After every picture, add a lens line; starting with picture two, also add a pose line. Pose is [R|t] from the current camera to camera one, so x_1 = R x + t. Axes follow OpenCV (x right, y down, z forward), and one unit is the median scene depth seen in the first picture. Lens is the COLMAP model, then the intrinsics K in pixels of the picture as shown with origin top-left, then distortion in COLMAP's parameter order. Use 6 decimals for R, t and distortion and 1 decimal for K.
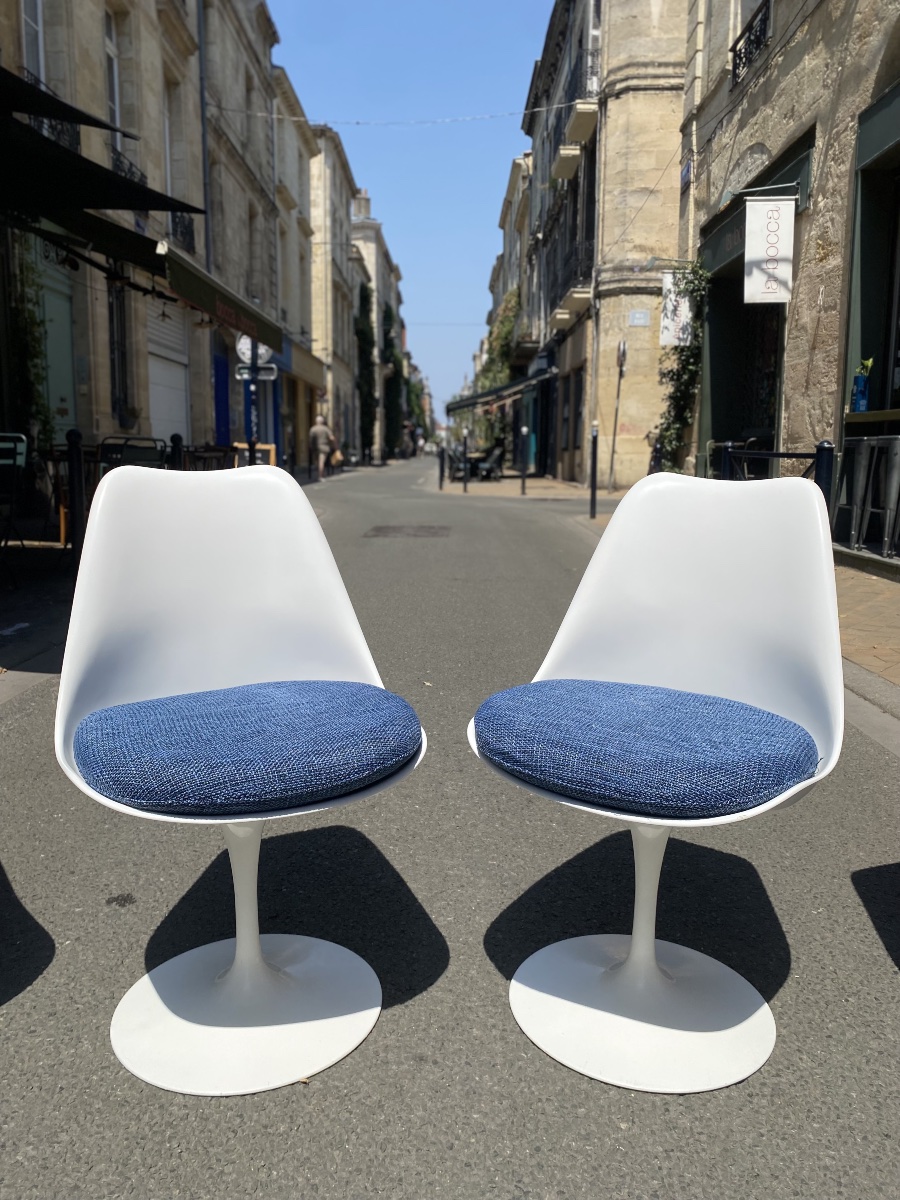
lens RADIAL K [[920.3, 0, 453.5], [0, 920.3, 583.2], [0, 0, 1]] dist [0.020737, -0.021244]
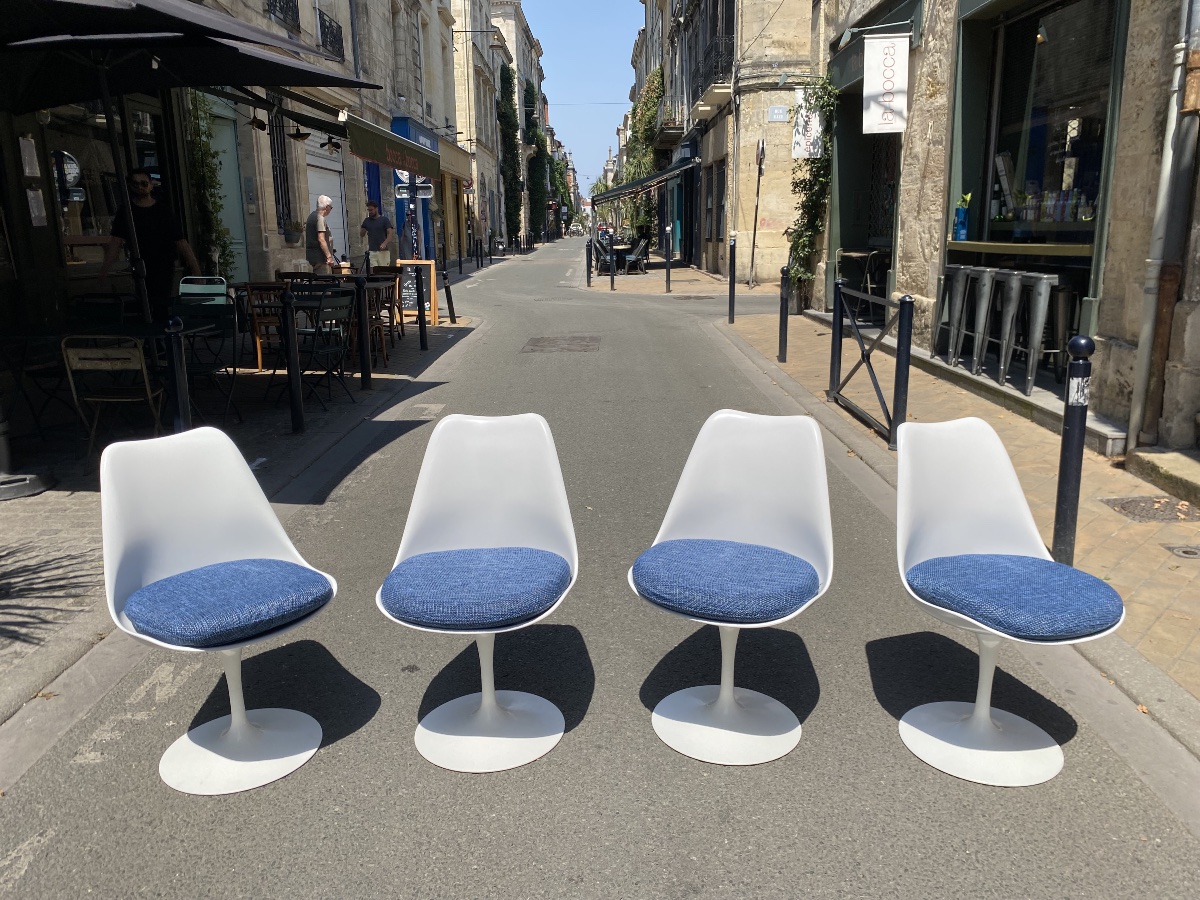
lens RADIAL K [[920.3, 0, 597.8], [0, 920.3, 447.2], [0, 0, 1]] dist [0.020737, -0.021244]
pose [[0.999694, -0.023674, -0.007186, -0.001214], [0.024247, 0.995232, 0.094473, -0.030706], [0.004915, -0.094618, 0.995502, -0.092958]]
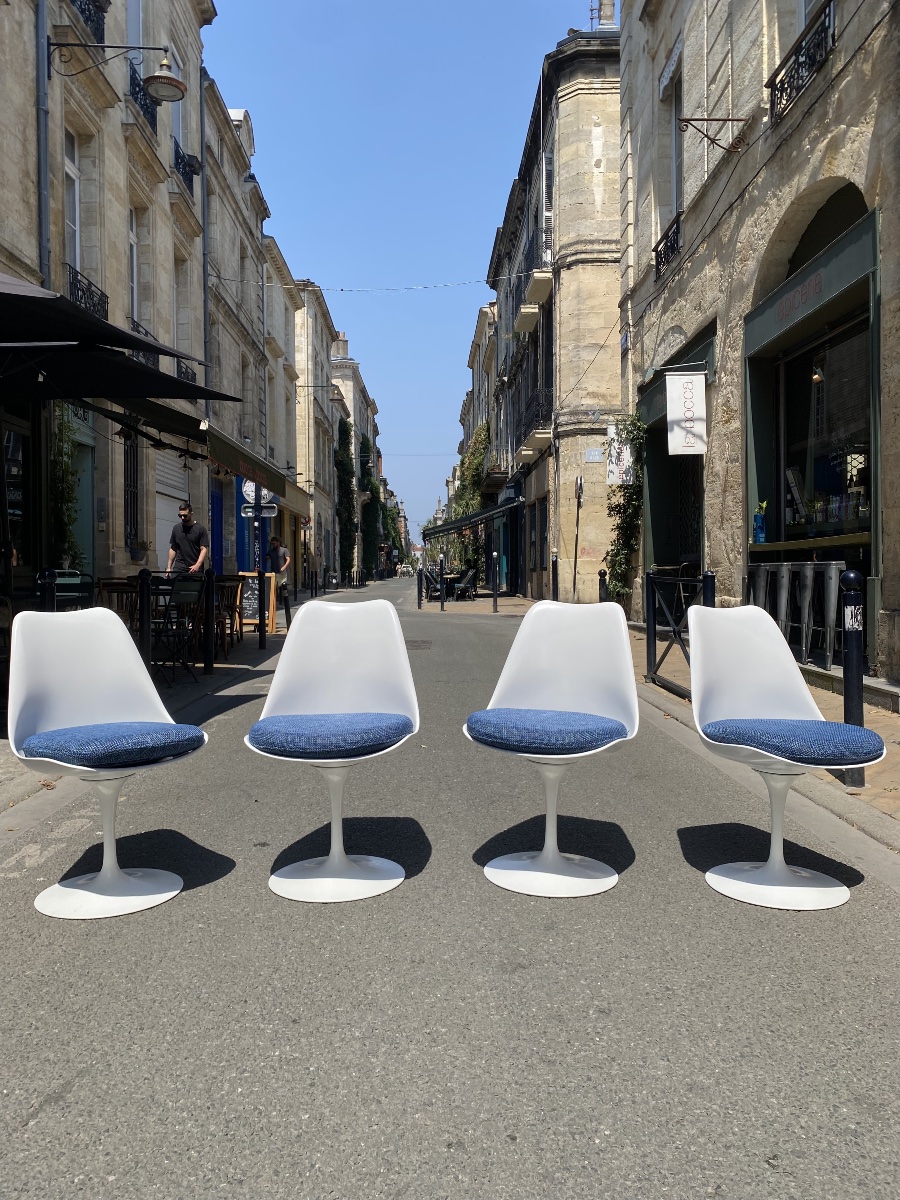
lens RADIAL K [[920.3, 0, 453.2], [0, 920.3, 589.0], [0, 0, 1]] dist [0.020737, -0.021244]
pose [[0.999517, -0.015396, 0.027006, -0.005138], [0.018596, 0.992288, -0.122552, 0.012732], [-0.024911, 0.122995, 0.992095, -0.132125]]
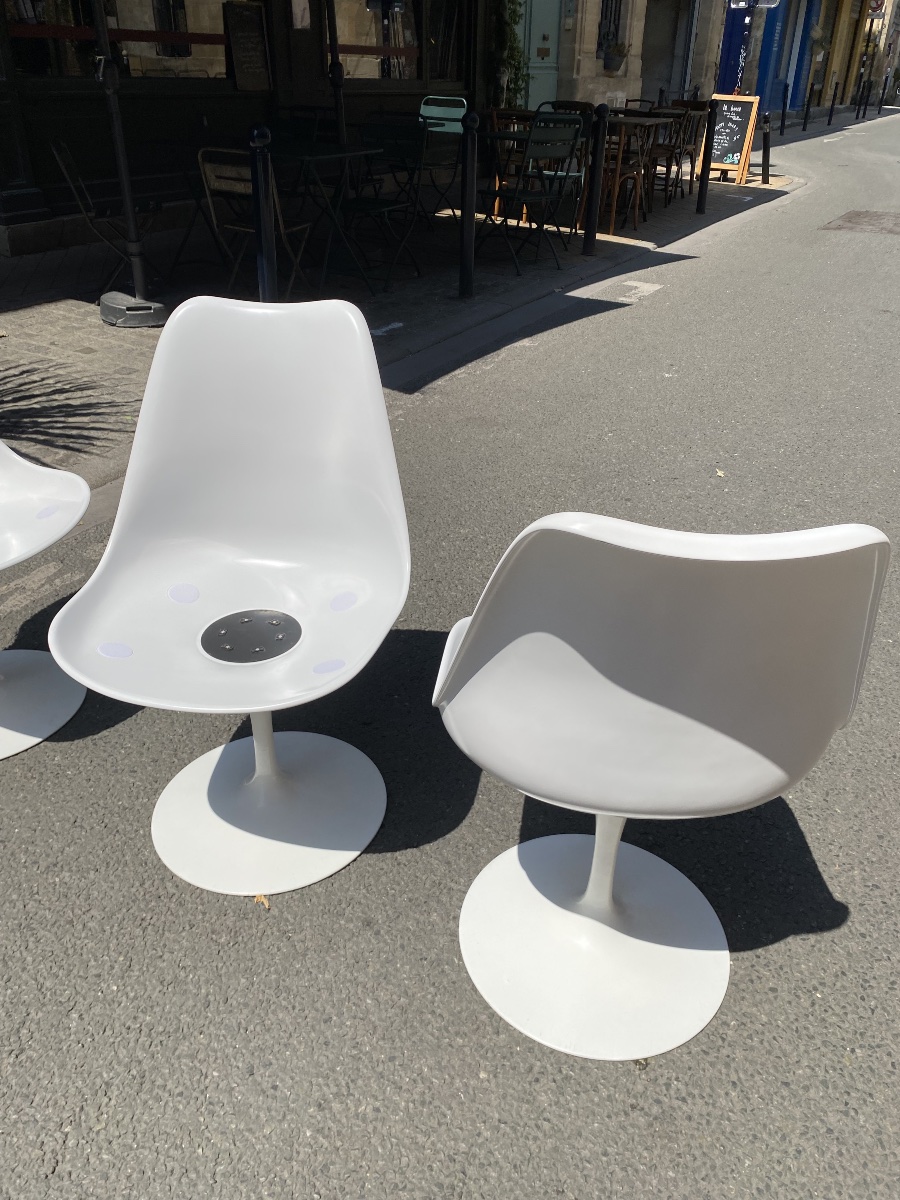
lens RADIAL K [[920.3, 0, 454.4], [0, 920.3, 579.5], [0, 0, 1]] dist [0.020737, -0.021244]
pose [[0.863064, 0.247650, -0.440216, 0.050483], [-0.077417, 0.926112, 0.369219, -0.031281], [0.499127, -0.284579, 0.818466, 0.033116]]
